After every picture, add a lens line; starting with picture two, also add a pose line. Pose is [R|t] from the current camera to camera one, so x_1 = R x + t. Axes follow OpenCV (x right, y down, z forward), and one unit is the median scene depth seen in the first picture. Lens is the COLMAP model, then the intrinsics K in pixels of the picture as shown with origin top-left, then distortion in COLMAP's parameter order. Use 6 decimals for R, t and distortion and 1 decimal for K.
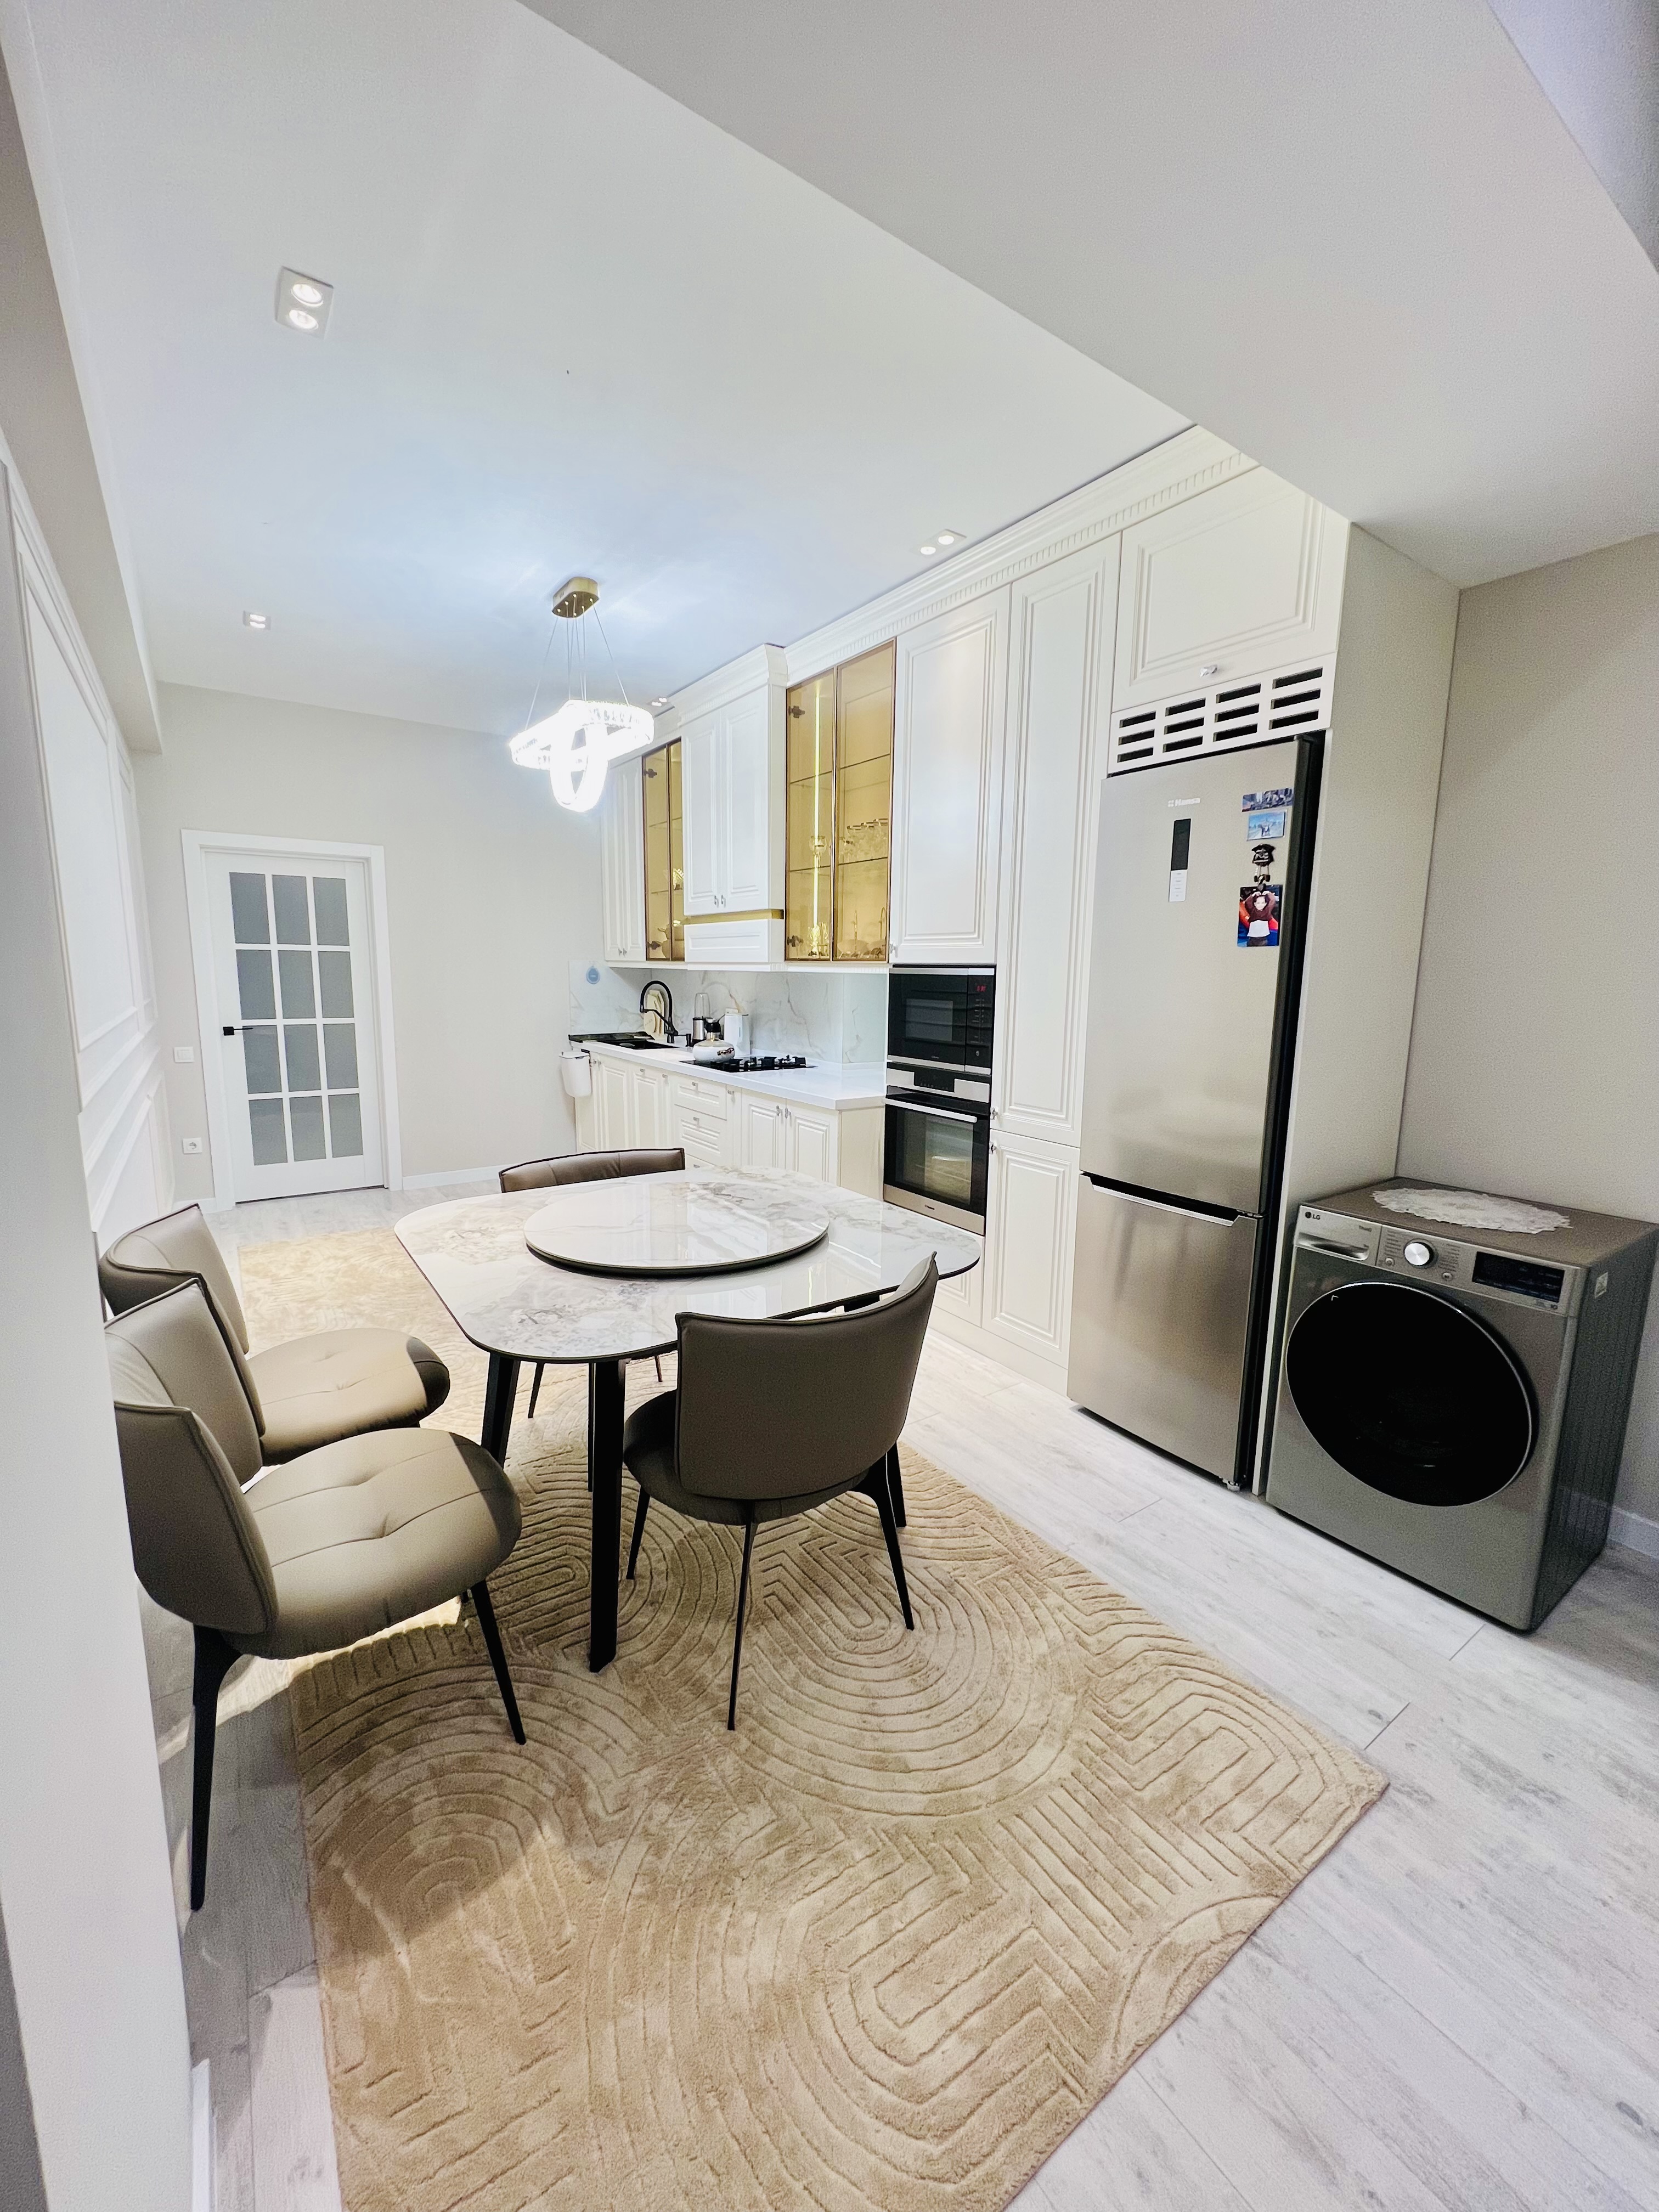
lens RADIAL K [[887.0, 0, 827.4], [0, 887.0, 1101.3], [0, 0, 1]] dist [0.013566, 0.001327]
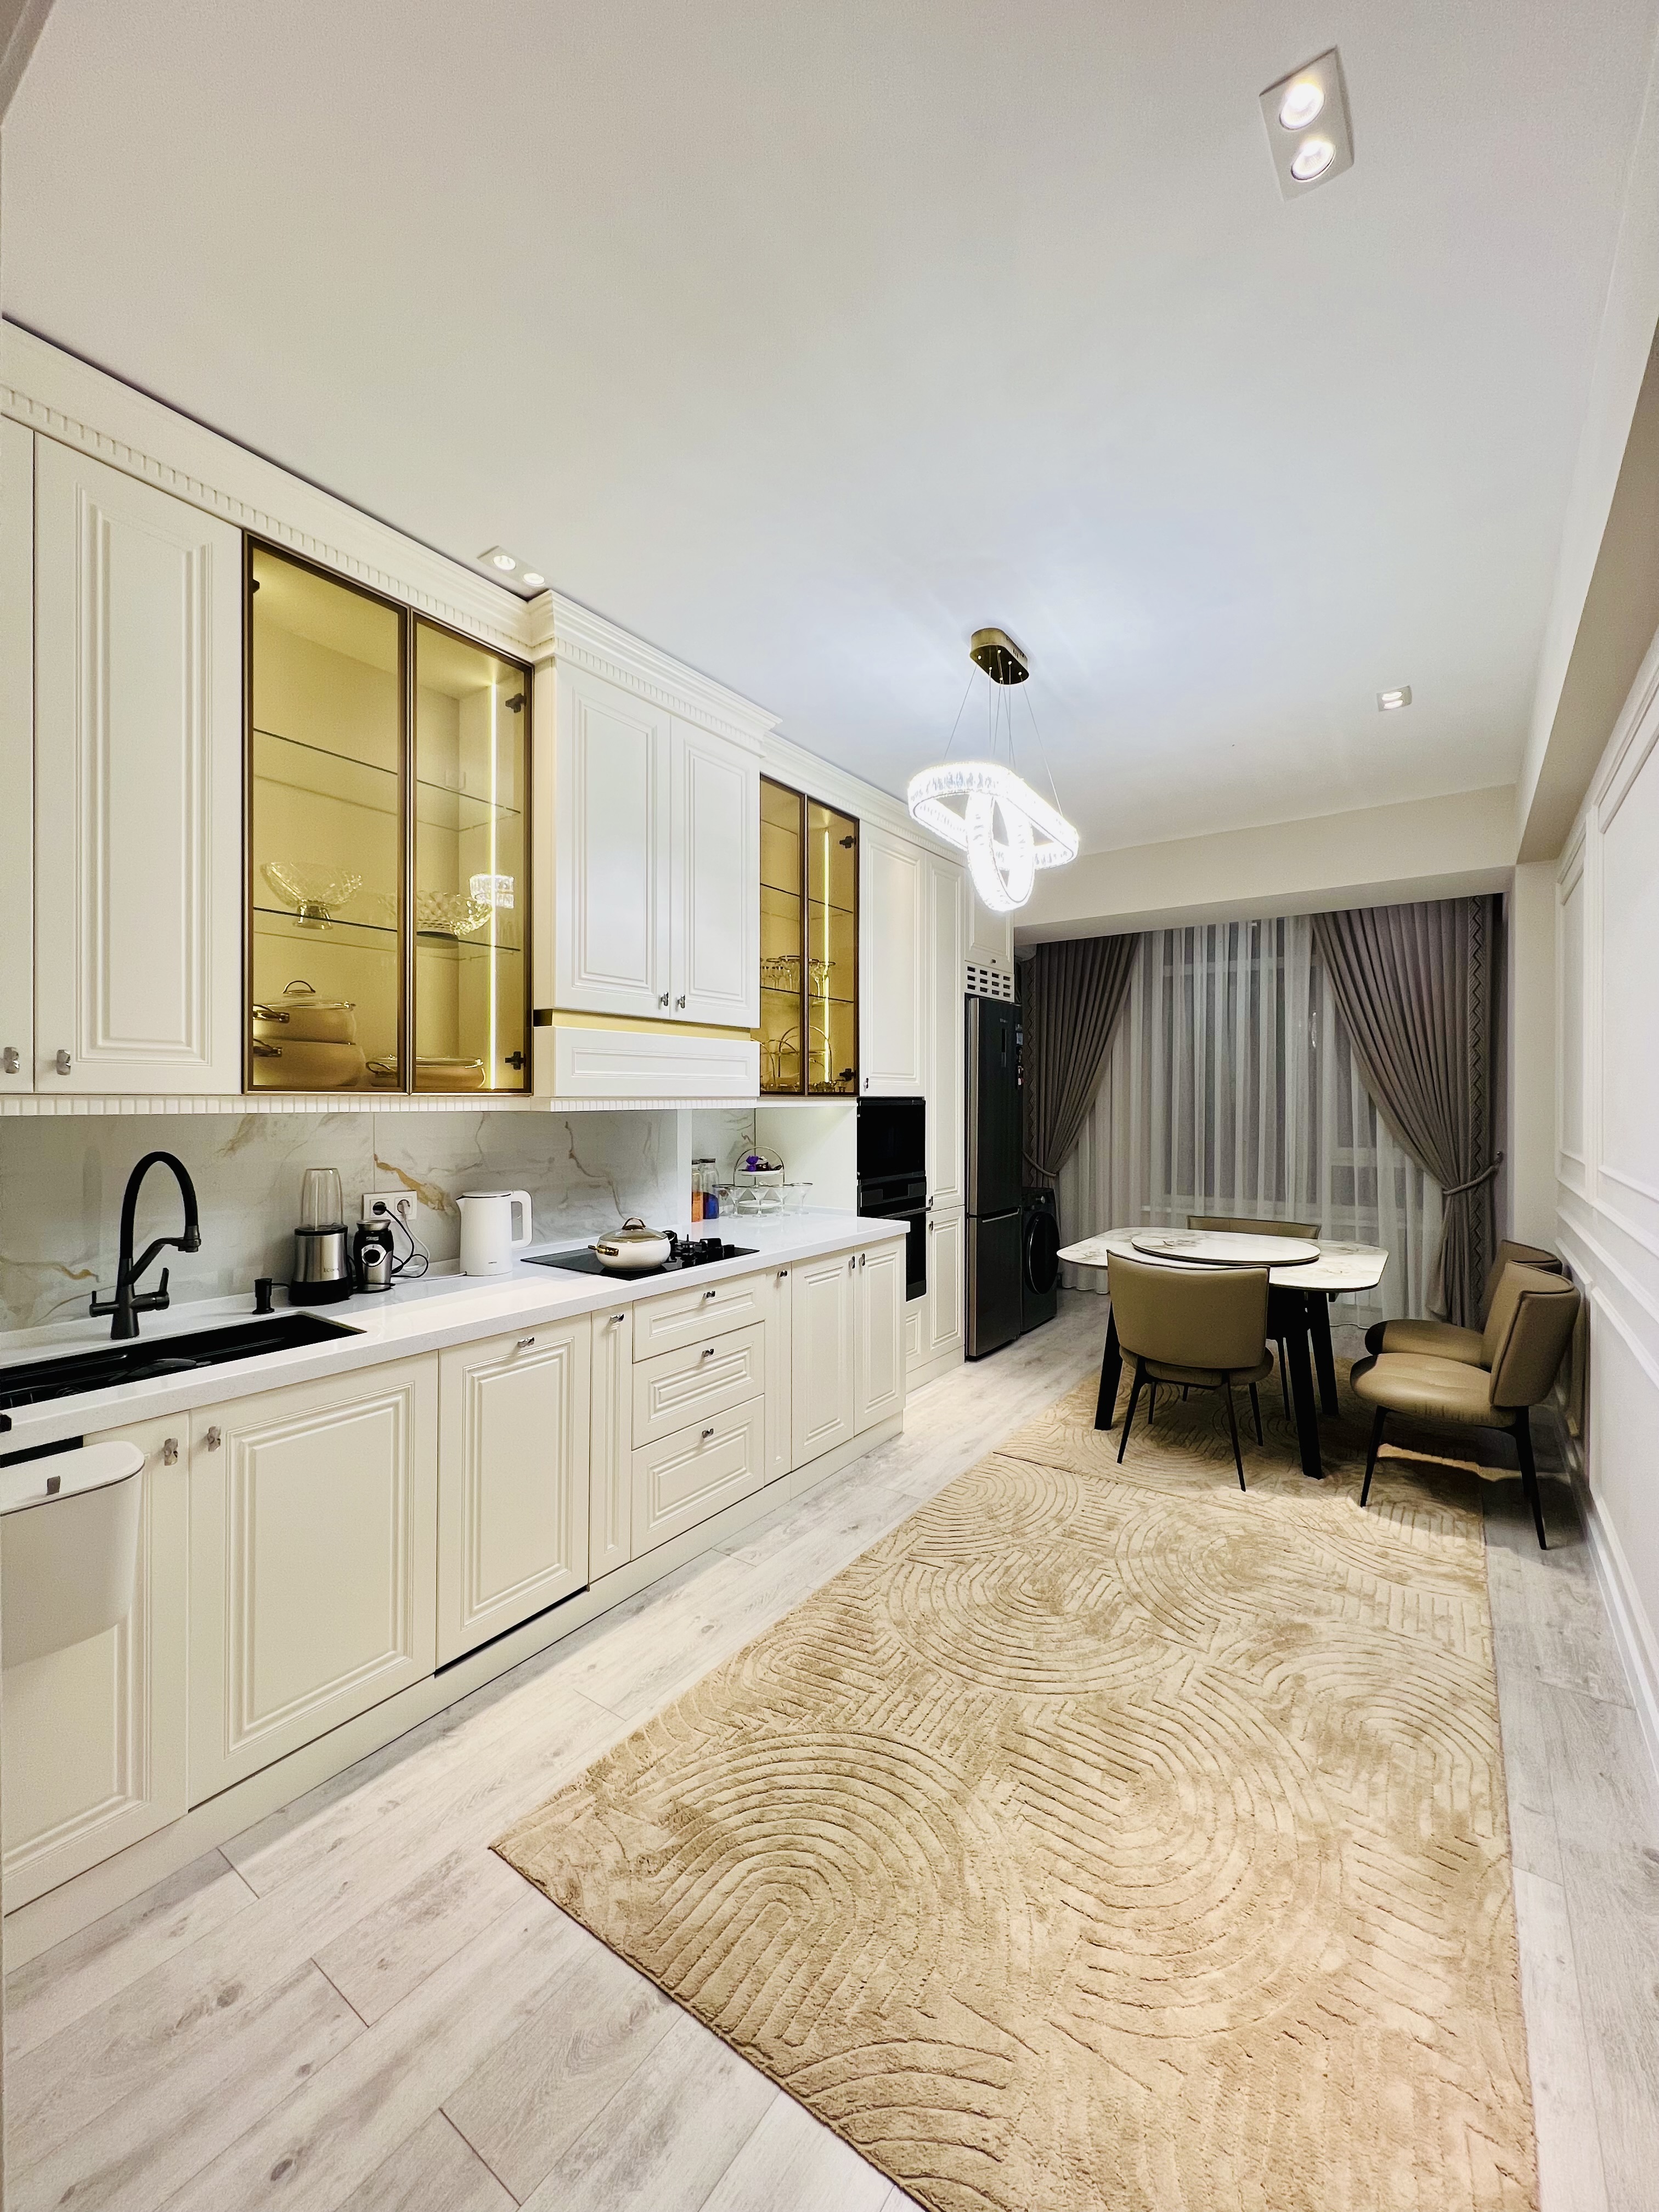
lens RADIAL K [[887.0, 0, 828.3], [0, 887.0, 1103.1], [0, 0, 1]] dist [0.013566, 0.001327]
pose [[-0.346543, -0.018510, 0.937852, -0.880399], [0.136691, 0.988137, 0.070011, -0.213394], [-0.928021, 0.152458, -0.339901, 1.309473]]
